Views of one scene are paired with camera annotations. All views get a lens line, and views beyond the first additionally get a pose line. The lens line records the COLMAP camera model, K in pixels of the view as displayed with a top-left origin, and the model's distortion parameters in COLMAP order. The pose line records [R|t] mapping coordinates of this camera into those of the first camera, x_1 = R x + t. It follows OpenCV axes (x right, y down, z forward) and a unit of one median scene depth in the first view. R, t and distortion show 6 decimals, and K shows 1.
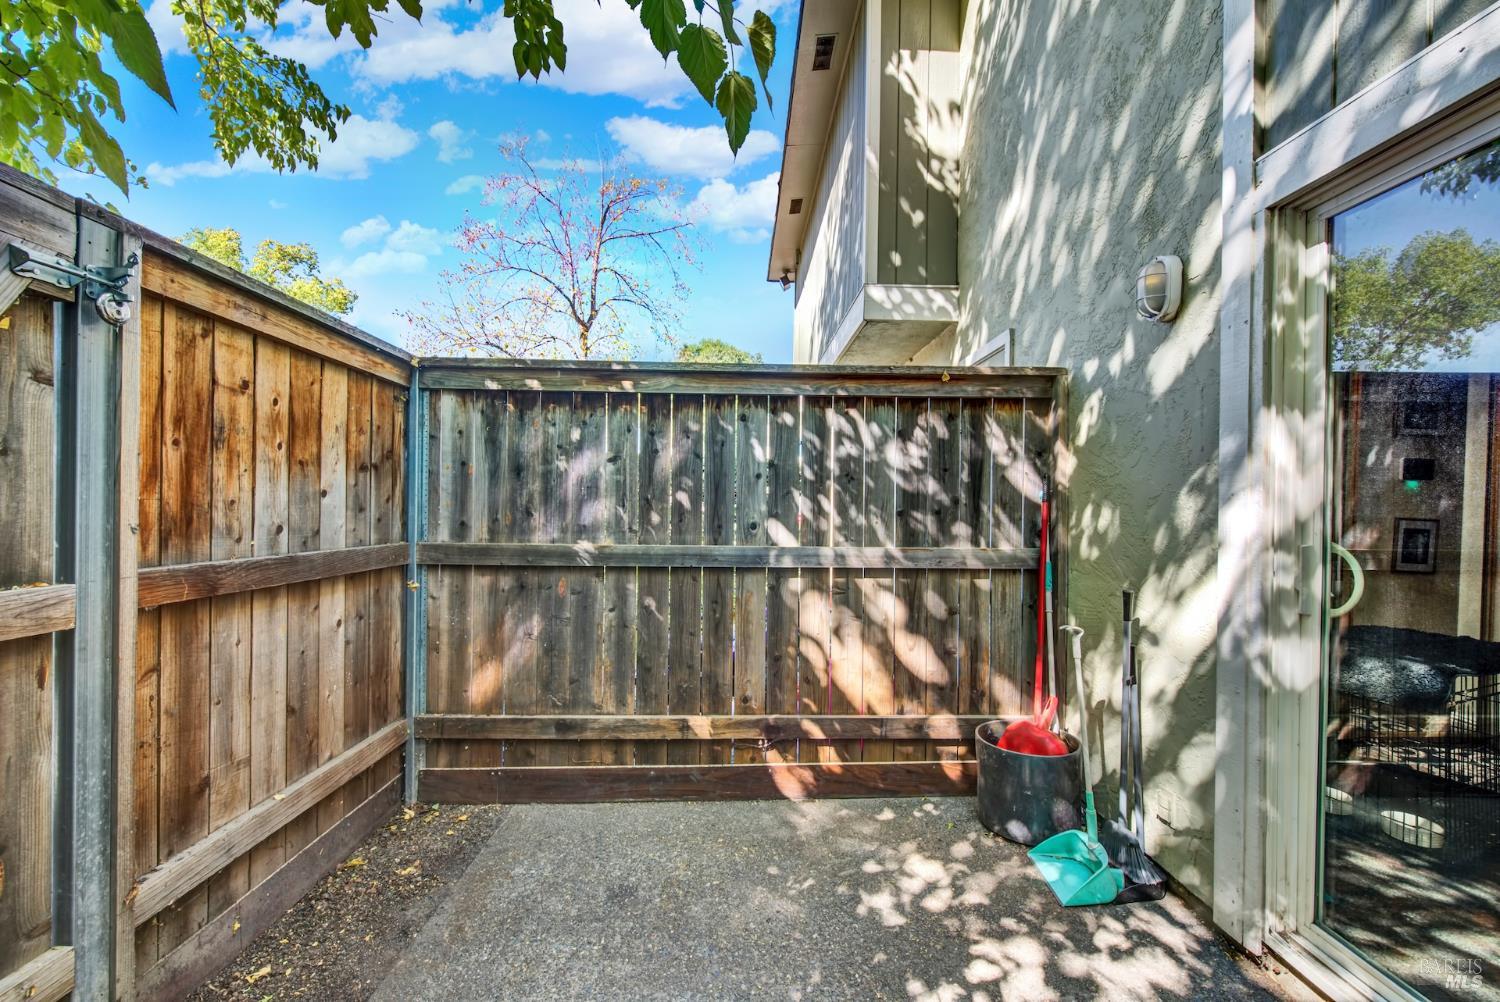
lens RADIAL K [[604.4, 0, 754.3], [0, 604.4, 507.7], [0, 0, 1]] dist [0.002239, -0.002667]
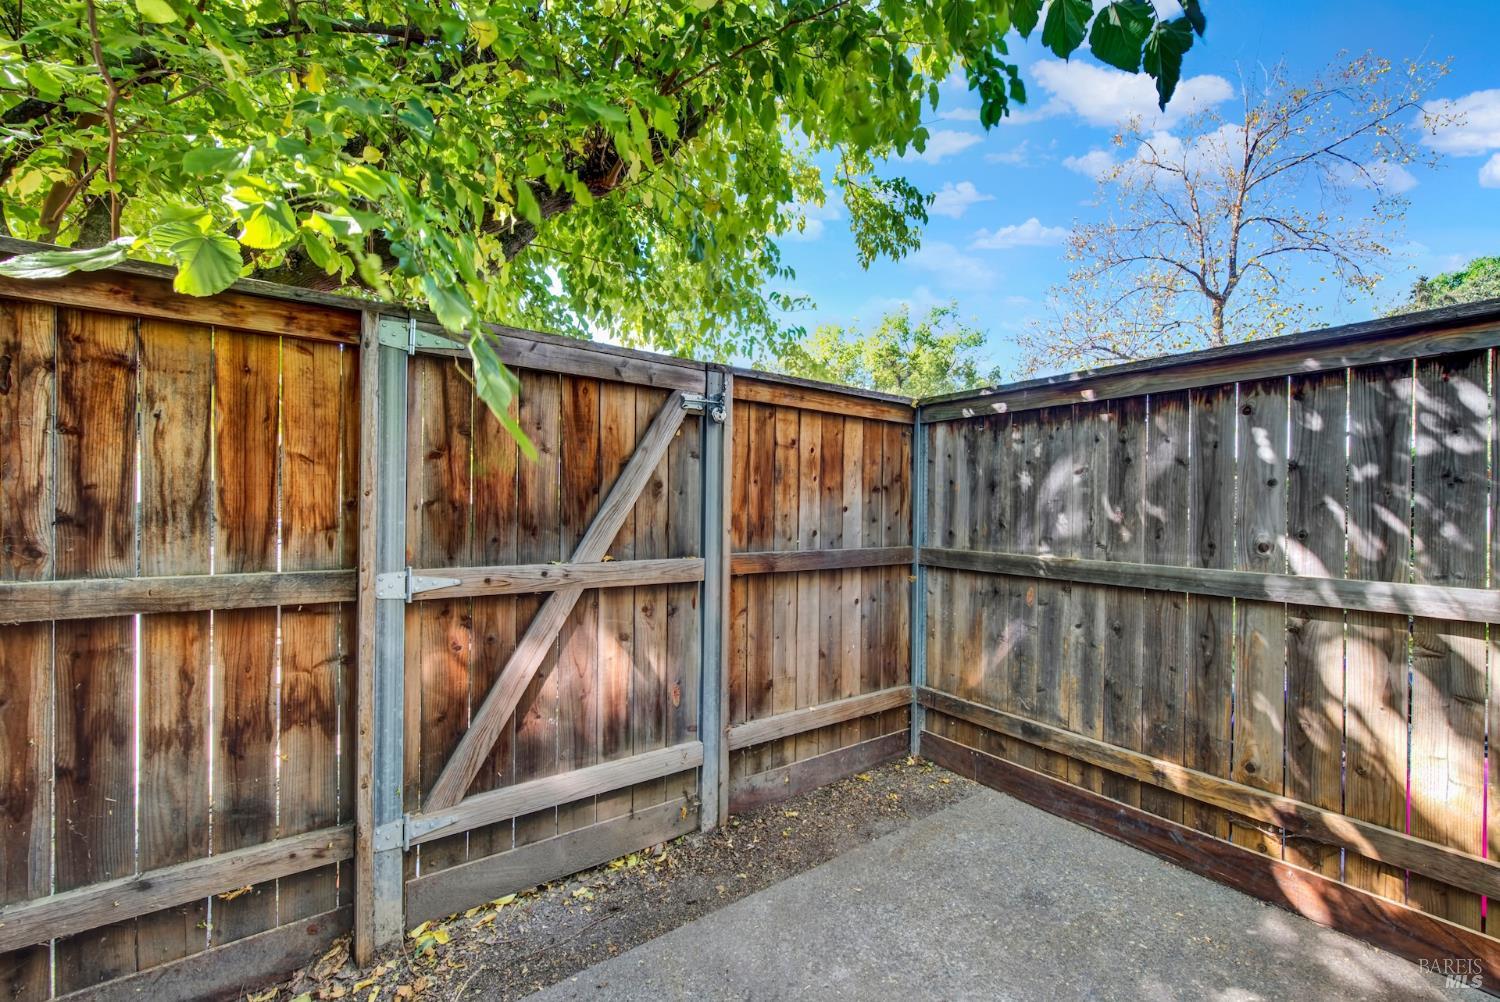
lens RADIAL K [[611.8, 0, 753.0], [0, 611.8, 506.7], [0, 0, 1]] dist [0.002089, -0.001821]
pose [[0.546277, -0.006032, -0.837583, 0.309709], [-0.004855, 0.999934, -0.010367, -0.010747], [0.837590, 0.009730, 0.546212, 0.019212]]
